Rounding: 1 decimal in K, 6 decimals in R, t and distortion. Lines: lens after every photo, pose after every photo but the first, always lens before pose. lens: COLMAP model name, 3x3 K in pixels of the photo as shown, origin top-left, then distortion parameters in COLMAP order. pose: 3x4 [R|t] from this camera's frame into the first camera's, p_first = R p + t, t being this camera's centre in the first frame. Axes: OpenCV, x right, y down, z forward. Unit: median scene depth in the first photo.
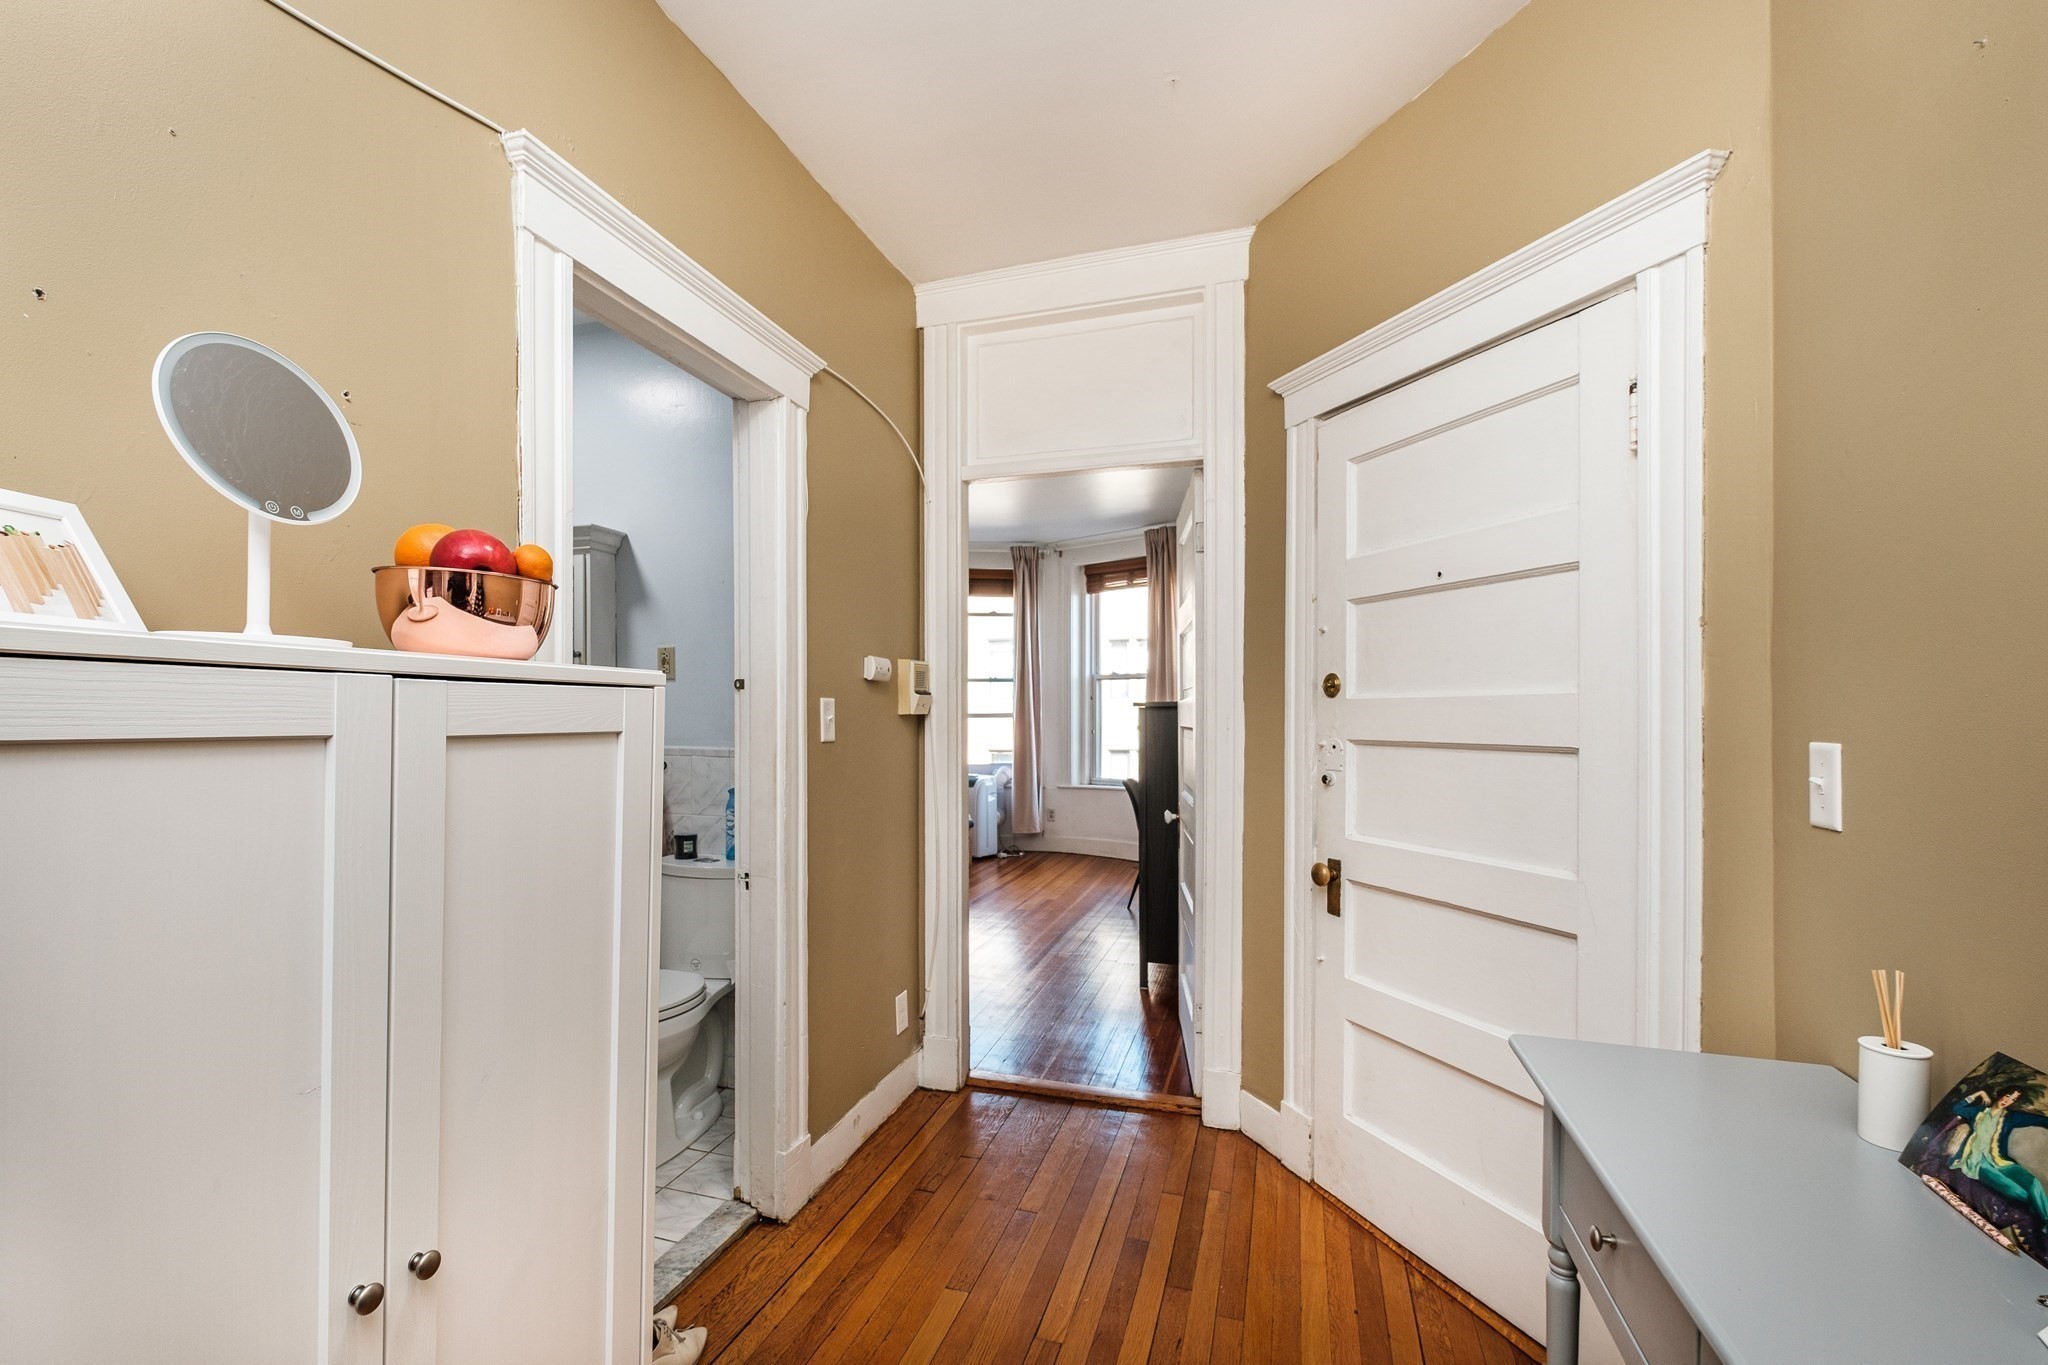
lens RADIAL K [[891.6, 0, 1022.2], [0, 891.6, 695.3], [0, 0, 1]] dist [0.000177, 0.000036]
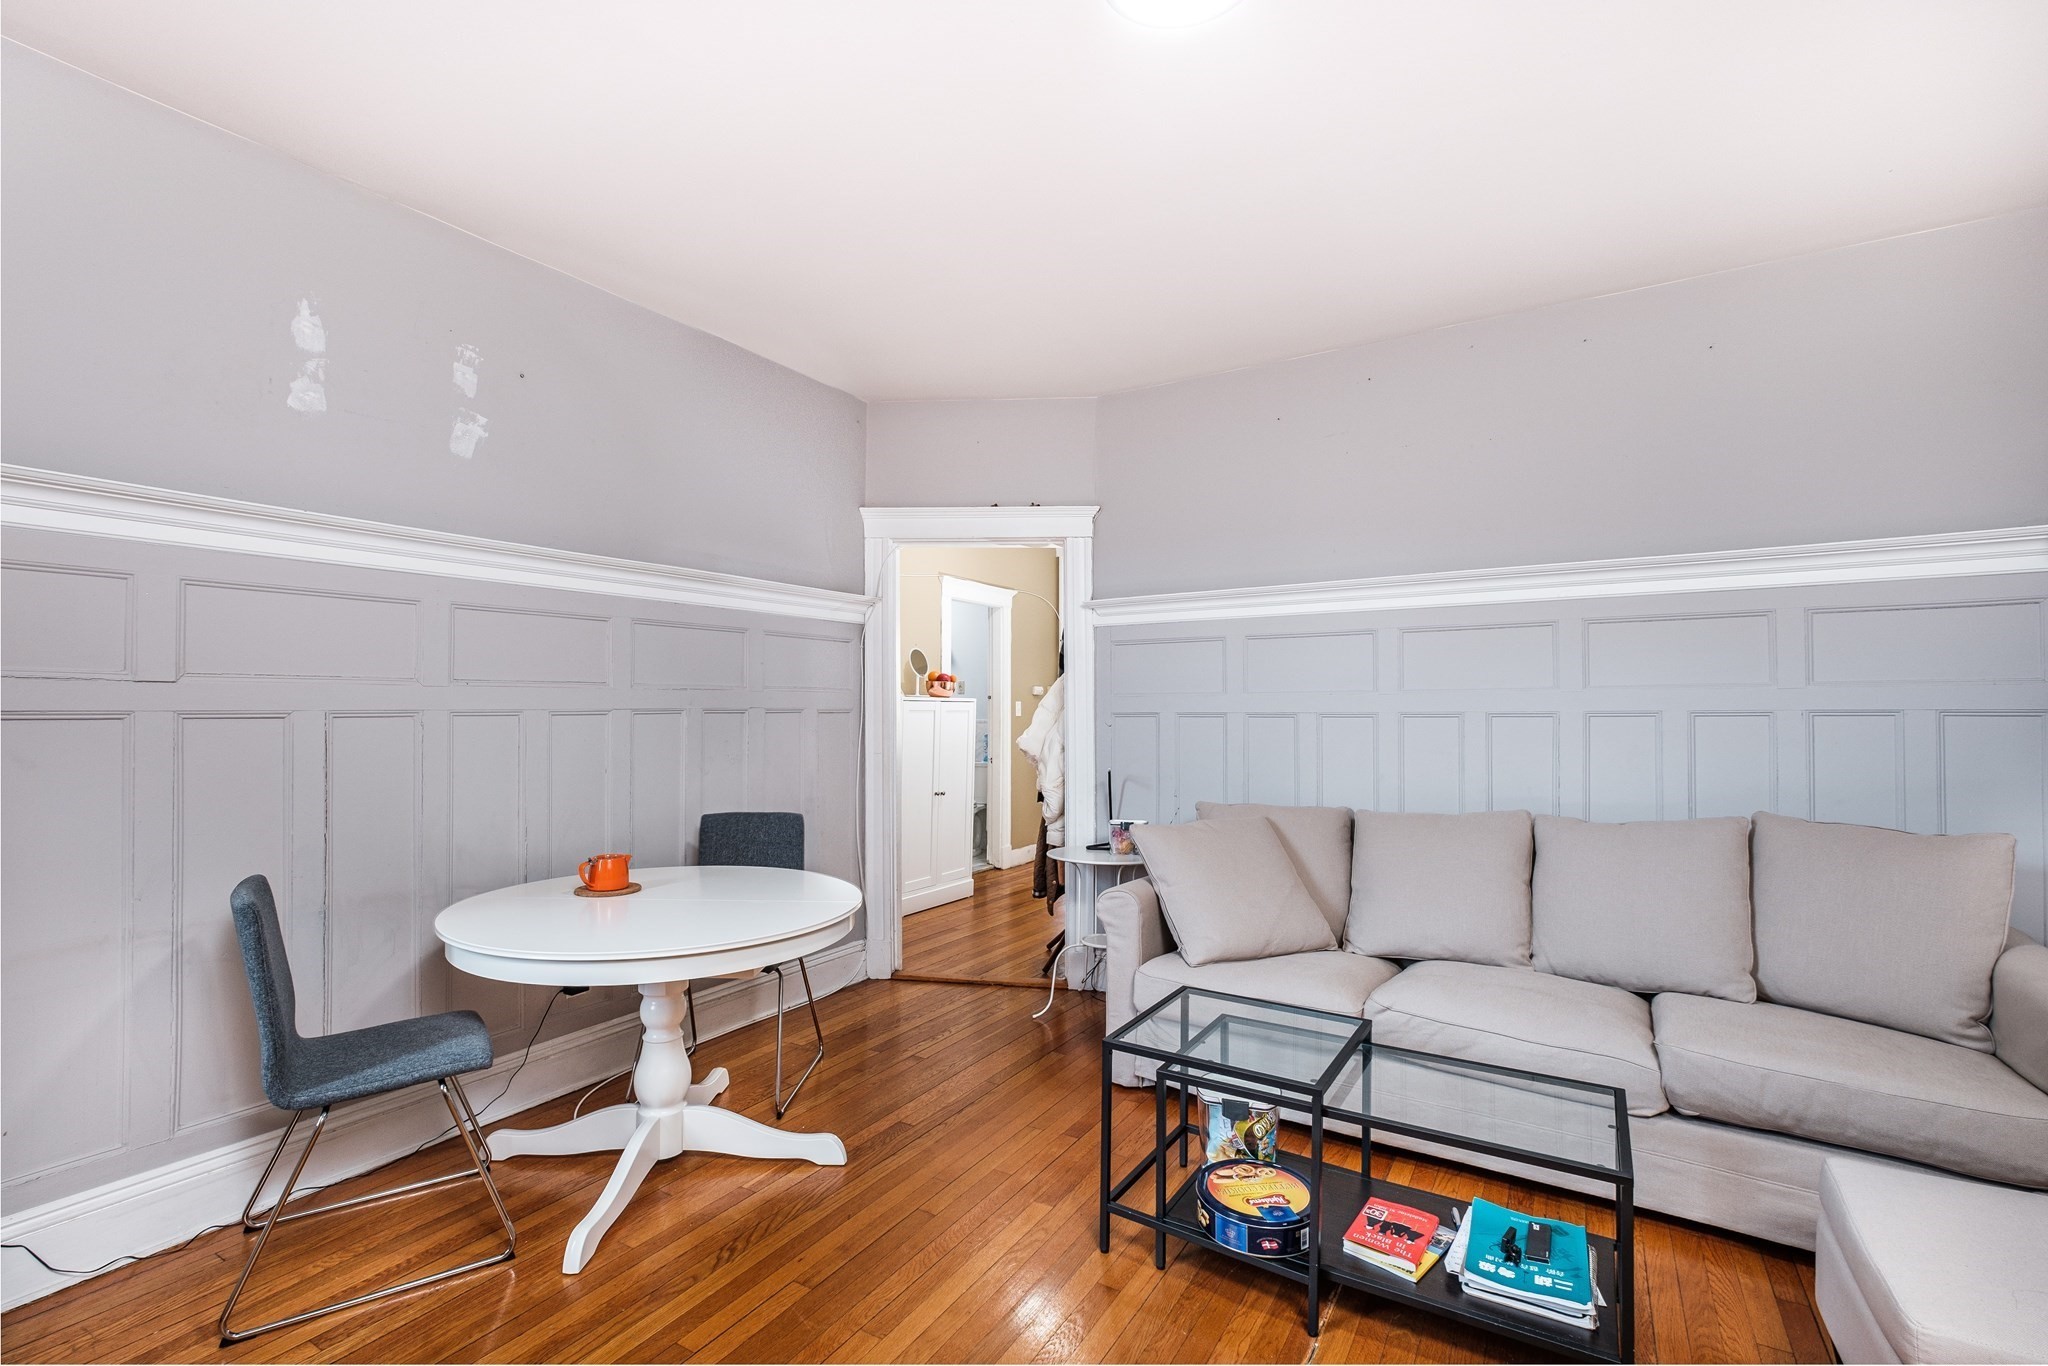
lens RADIAL K [[891.6, 0, 1021.6], [0, 891.6, 681.4], [0, 0, 1]] dist [0.000177, 0.000036]
pose [[0.976236, 0.005736, -0.216634, 0.459433], [-0.005130, 0.999981, 0.003361, -0.079387], [0.216649, -0.002170, 0.976247, -1.997091]]
